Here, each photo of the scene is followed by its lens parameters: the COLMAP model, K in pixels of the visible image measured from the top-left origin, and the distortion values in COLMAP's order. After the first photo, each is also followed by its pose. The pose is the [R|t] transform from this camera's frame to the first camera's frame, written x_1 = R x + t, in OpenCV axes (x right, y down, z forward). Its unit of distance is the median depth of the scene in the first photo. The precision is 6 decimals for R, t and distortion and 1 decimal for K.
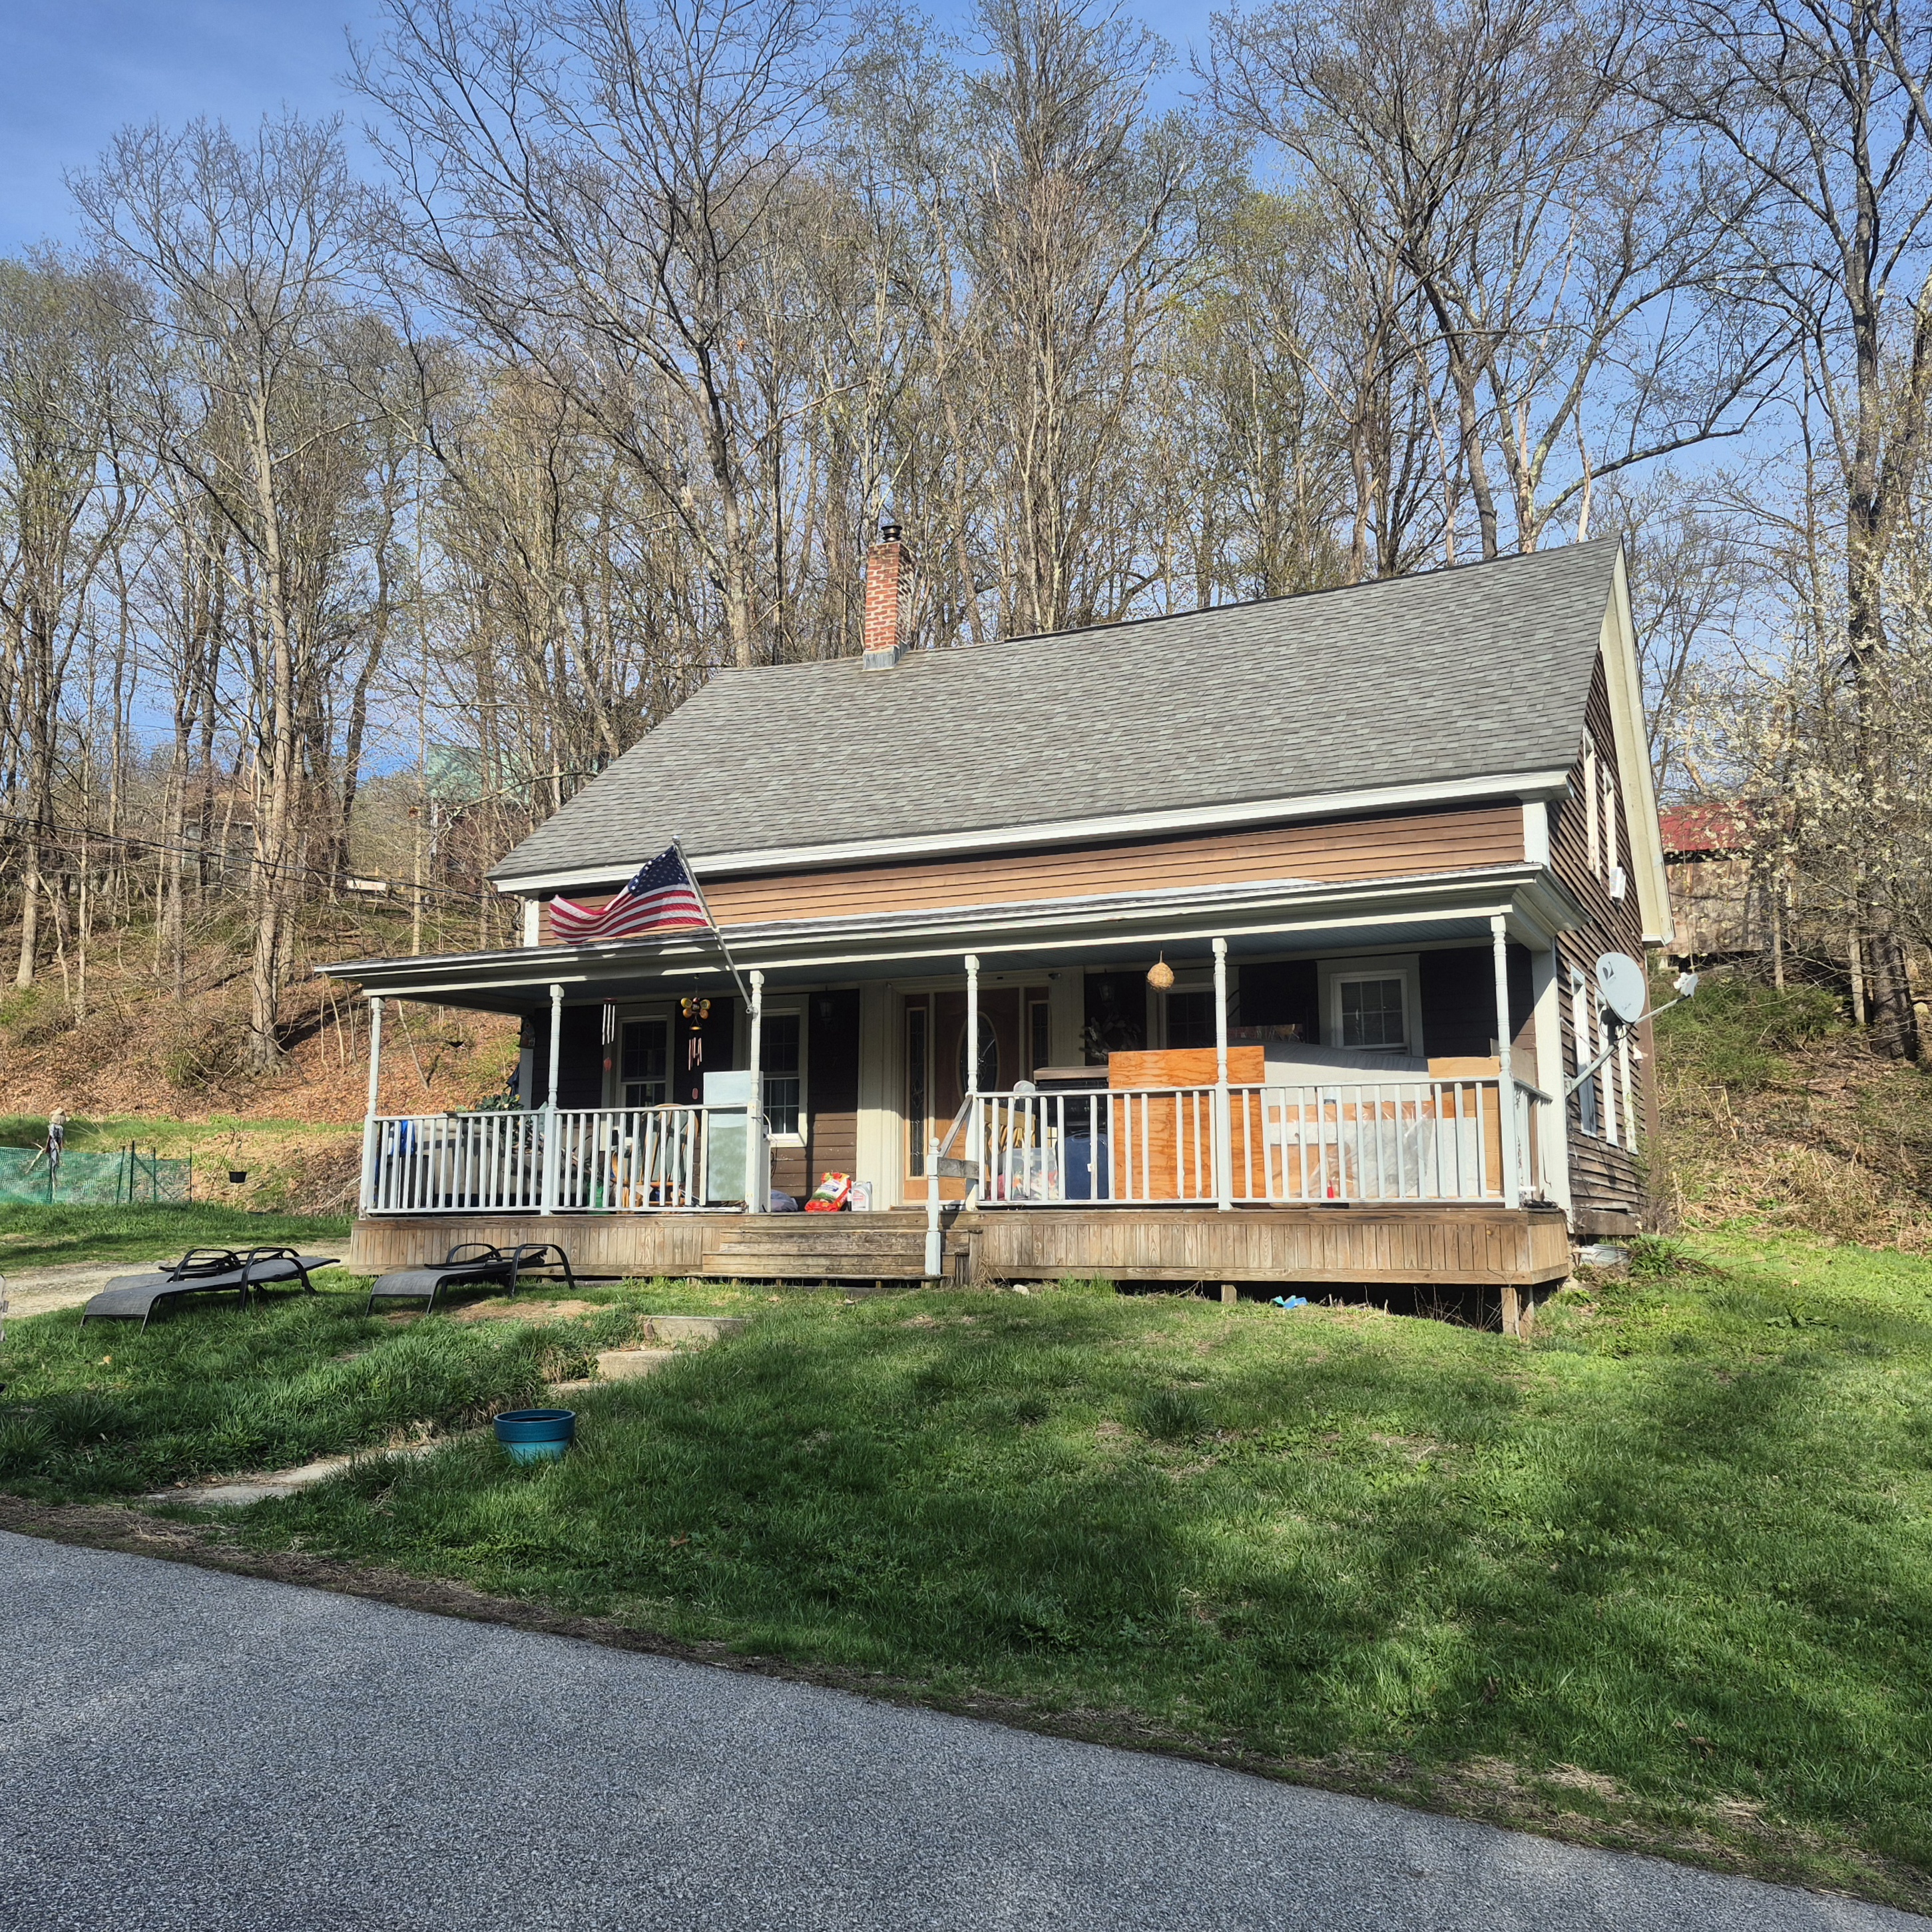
lens RADIAL K [[1802.8, 0, 966.0], [0, 1802.8, 966.0], [0, 0, 1]] dist [0.140920, -0.137837]
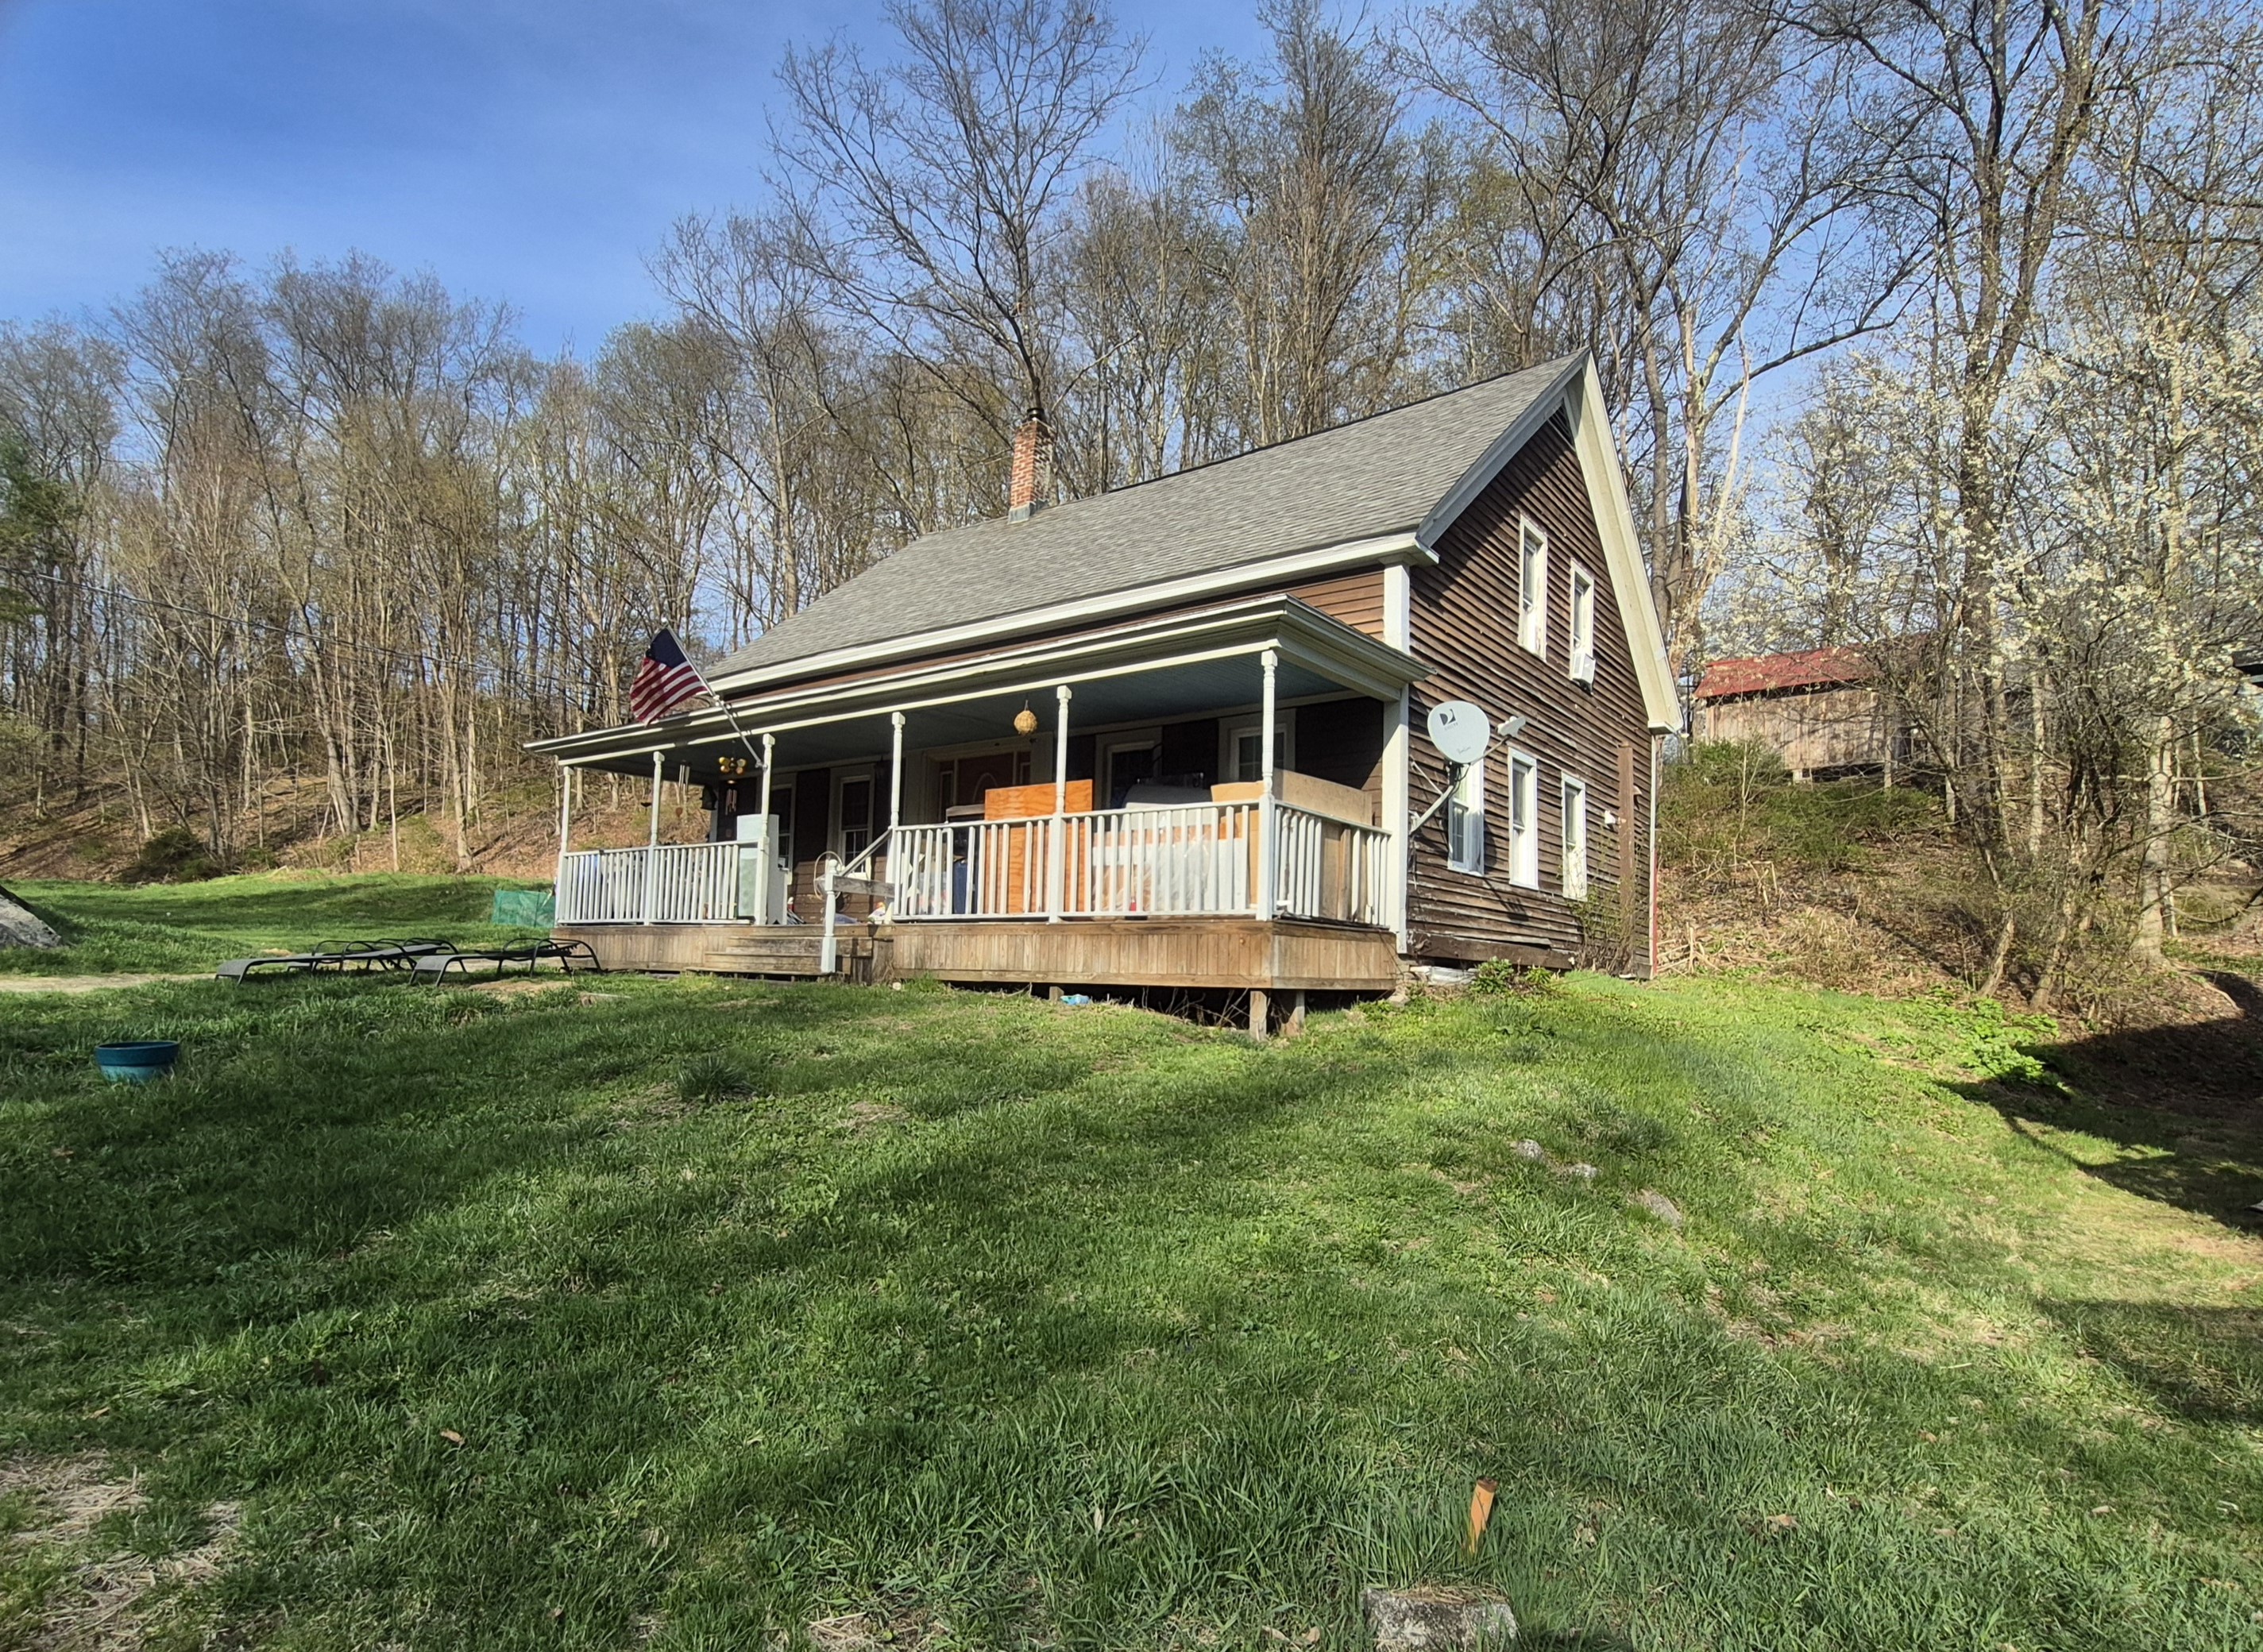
lens RADIAL K [[1218.8, 0, 1101.7], [0, 1218.8, 913.8], [0, 0, 1]] dist [0.021885, -0.000487]
pose [[0.972820, 0.019286, -0.230758, 0.320935], [0.000196, 0.996457, 0.084109, 0.058399], [0.231563, -0.081869, 0.969369, 0.234815]]
